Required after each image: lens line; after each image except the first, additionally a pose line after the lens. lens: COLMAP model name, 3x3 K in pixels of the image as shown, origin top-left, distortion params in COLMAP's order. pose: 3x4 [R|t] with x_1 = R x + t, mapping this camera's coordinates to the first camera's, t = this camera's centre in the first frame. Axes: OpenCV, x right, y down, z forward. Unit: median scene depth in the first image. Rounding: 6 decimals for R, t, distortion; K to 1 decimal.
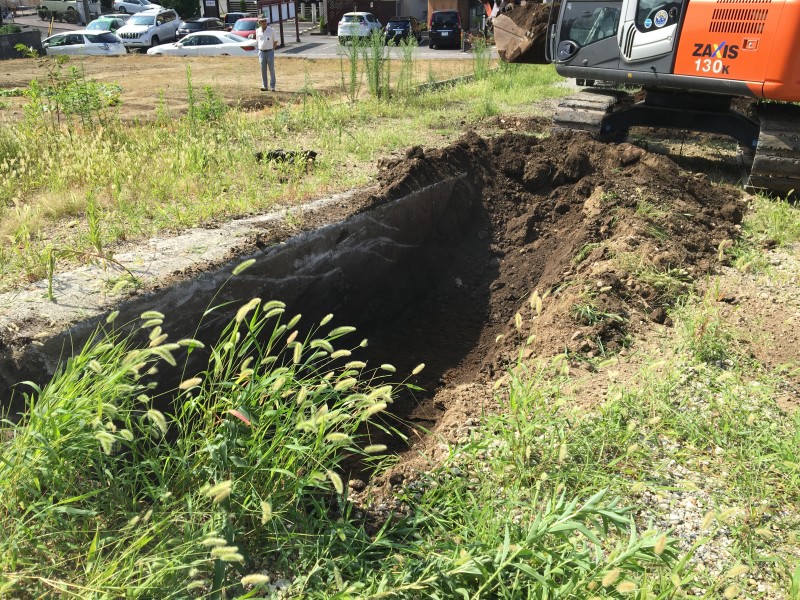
lens RADIAL K [[667.4, 0, 395.1], [0, 667.4, 304.5], [0, 0, 1]] dist [0.072800, -0.094589]
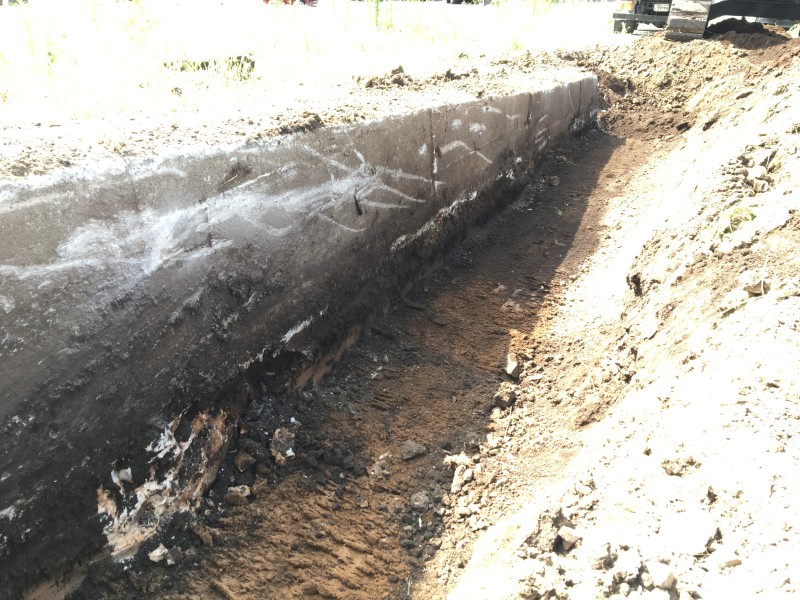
lens RADIAL K [[667.4, 0, 400.6], [0, 667.4, 300.7], [0, 0, 1]] dist [0.072800, -0.094589]
pose [[0.999796, 0.015092, -0.013434, 0.044134], [-0.014629, 0.999319, 0.033864, -0.026207], [0.013936, -0.033661, 0.999336, 0.446158]]
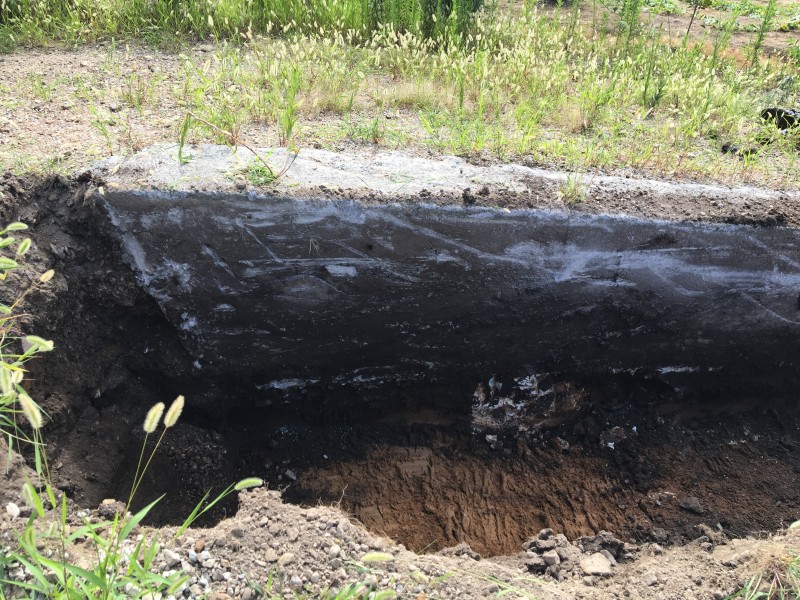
lens RADIAL K [[667.4, 0, 399.7], [0, 667.4, 302.8], [0, 0, 1]] dist [0.072800, -0.094589]
pose [[0.528587, 0.450301, -0.719601, 0.255431], [-0.379791, 0.883582, 0.273938, -0.118643], [0.759181, 0.128498, 0.638070, 0.345133]]
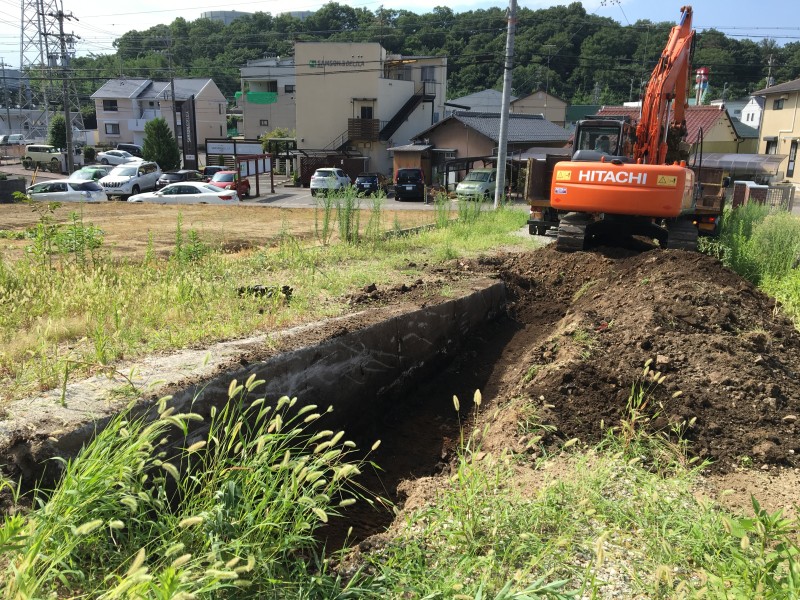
lens RADIAL K [[667.4, 0, 394.3], [0, 667.4, 301.5], [0, 0, 1]] dist [0.072800, -0.094589]
pose [[0.998854, 0.007323, 0.047293, -0.002024], [0.002825, 0.977479, -0.211013, 0.036044], [-0.047773, 0.210904, 0.976339, -0.100508]]
